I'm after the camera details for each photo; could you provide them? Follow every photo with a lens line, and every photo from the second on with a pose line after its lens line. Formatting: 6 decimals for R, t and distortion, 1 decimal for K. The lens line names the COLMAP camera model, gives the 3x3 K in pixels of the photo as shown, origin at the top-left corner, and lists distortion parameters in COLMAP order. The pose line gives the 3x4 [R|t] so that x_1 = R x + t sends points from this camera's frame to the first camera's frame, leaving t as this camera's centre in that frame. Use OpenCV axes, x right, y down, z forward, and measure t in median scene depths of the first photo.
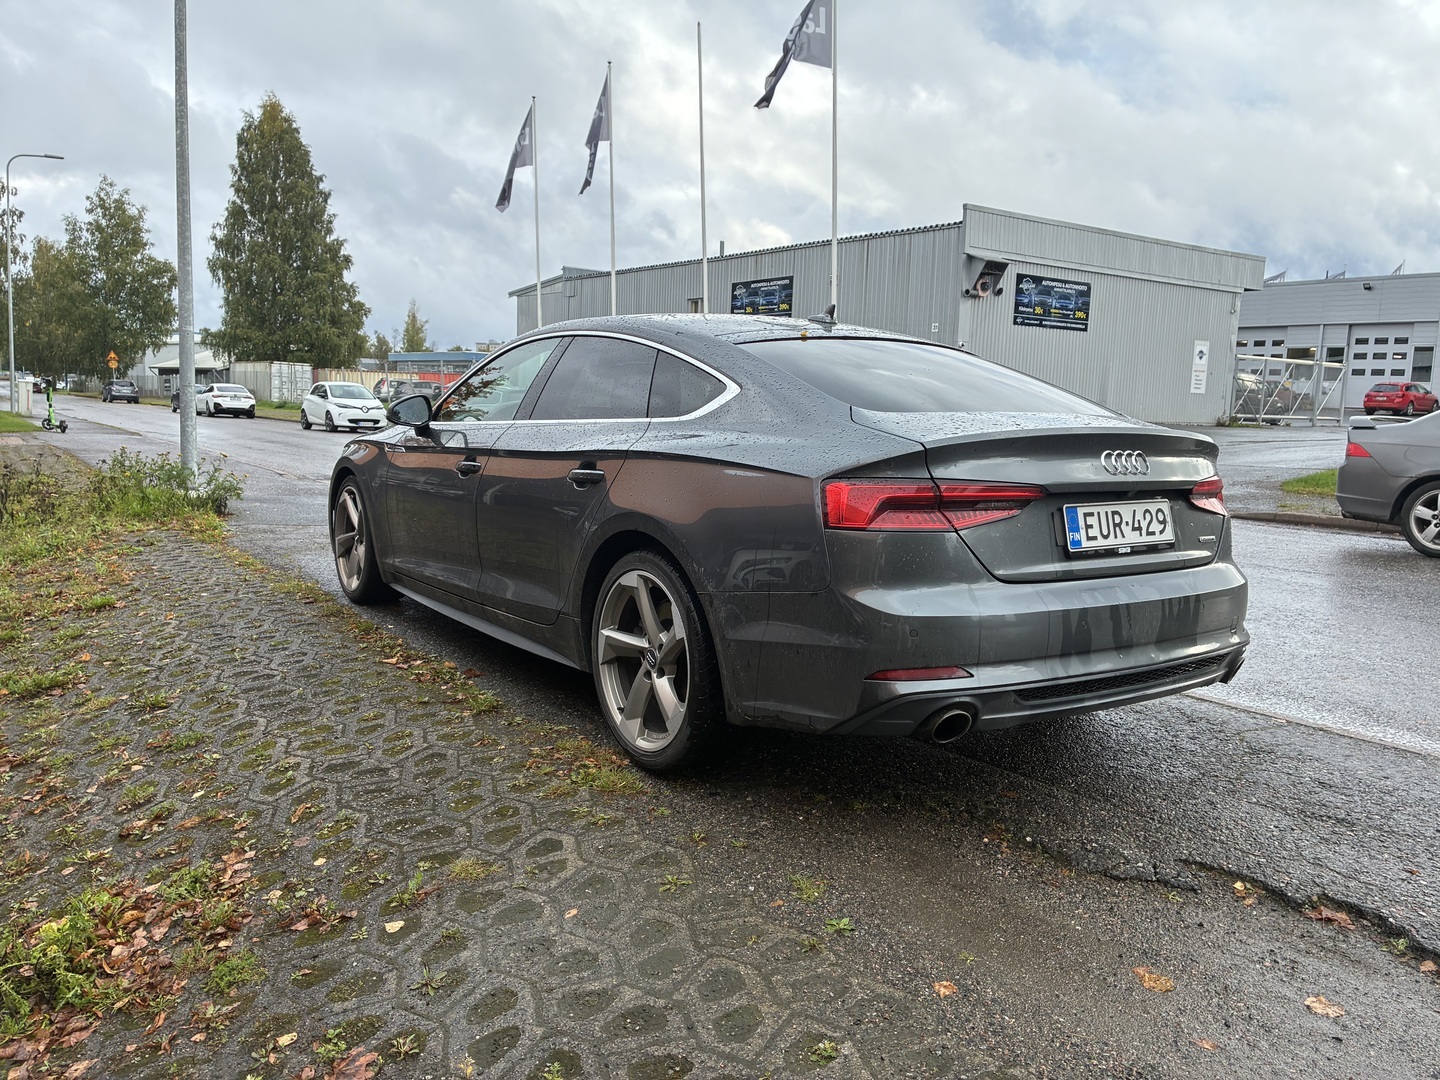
lens RADIAL K [[1079.9, 0, 720.4], [0, 1079.9, 557.6], [0, 0, 1]] dist [0.016542, 0.000331]
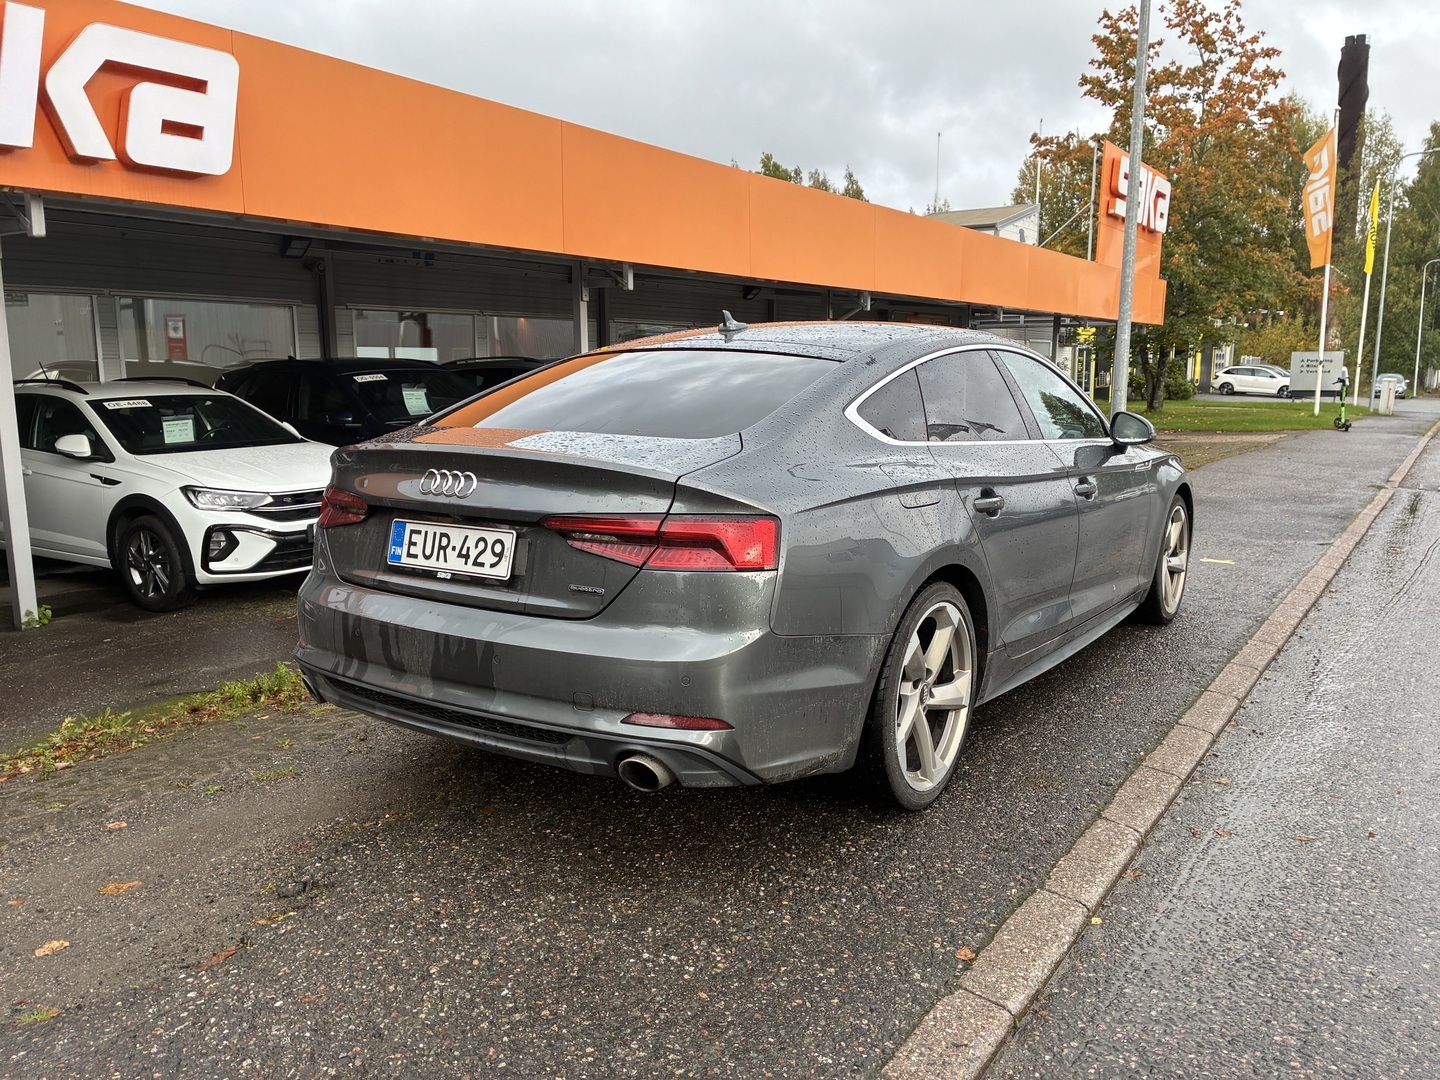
lens RADIAL K [[1079.9, 0, 720.4], [0, 1079.9, 557.6], [0, 0, 1]] dist [0.016542, 0.000331]
pose [[0.368205, 0.124539, -0.921366, 0.106629], [-0.120503, 0.989022, 0.085527, -0.010582], [0.921903, 0.079536, 0.379170, 0.069061]]
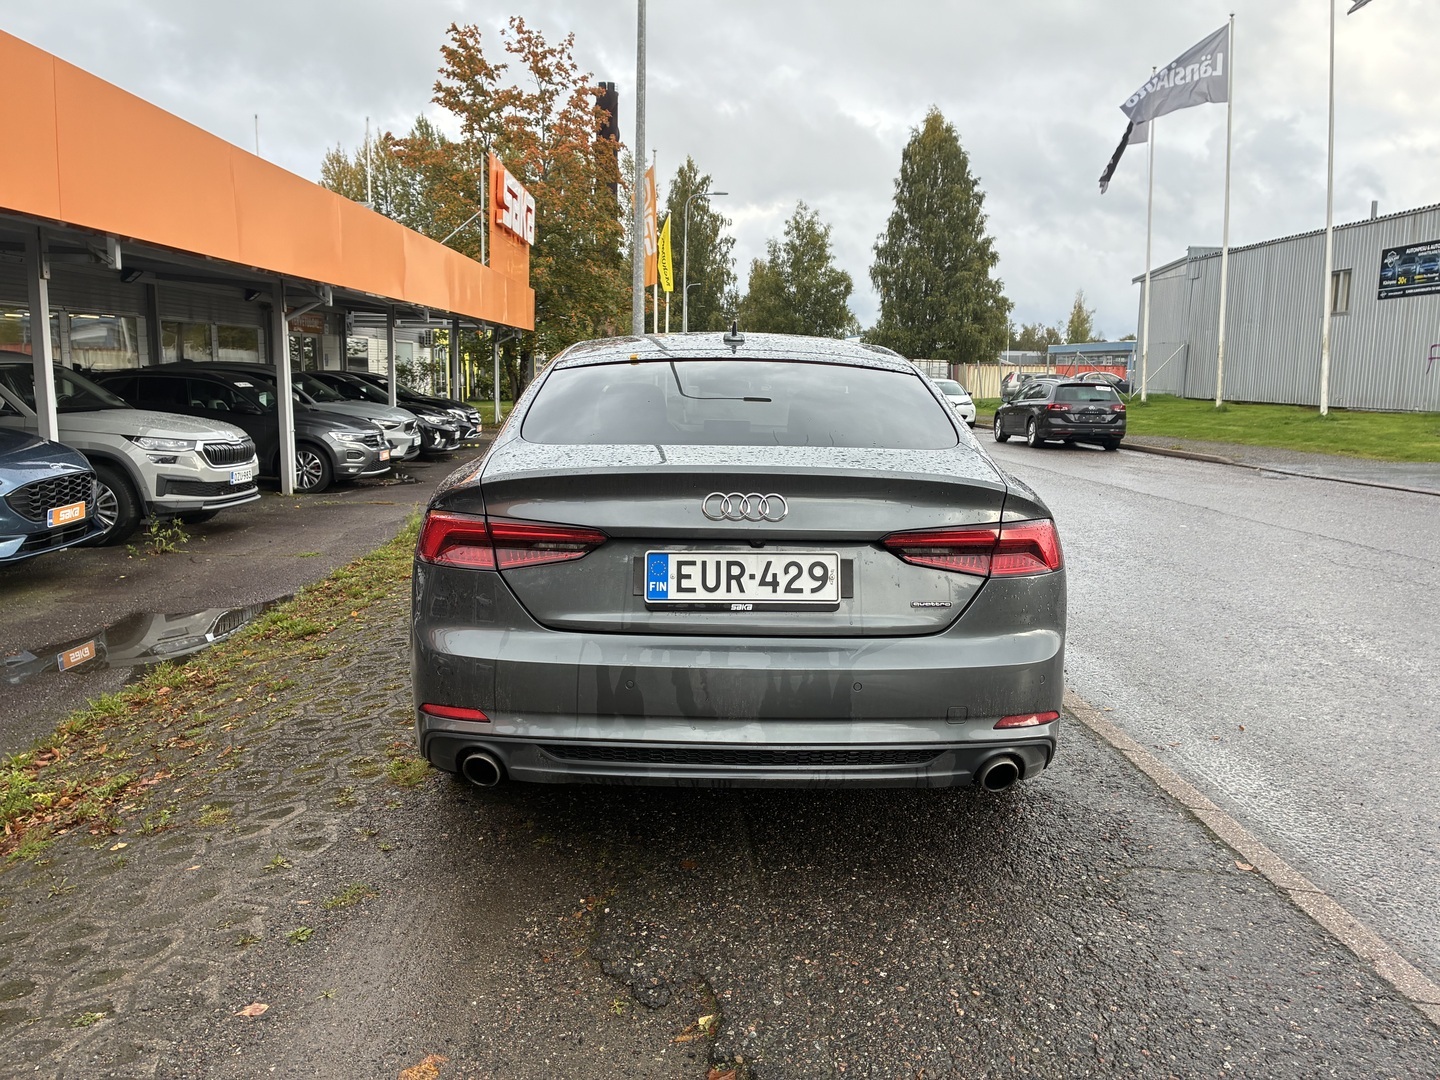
lens RADIAL K [[1085.4, 0, 720.0], [0, 1085.4, 540.0], [0, 0, 1]] dist [0.019109, -0.001624]
pose [[0.830910, 0.063197, -0.552806, 0.066685], [-0.068349, 0.997597, 0.011312, -0.005509], [0.552192, 0.028384, 0.833233, 0.021503]]
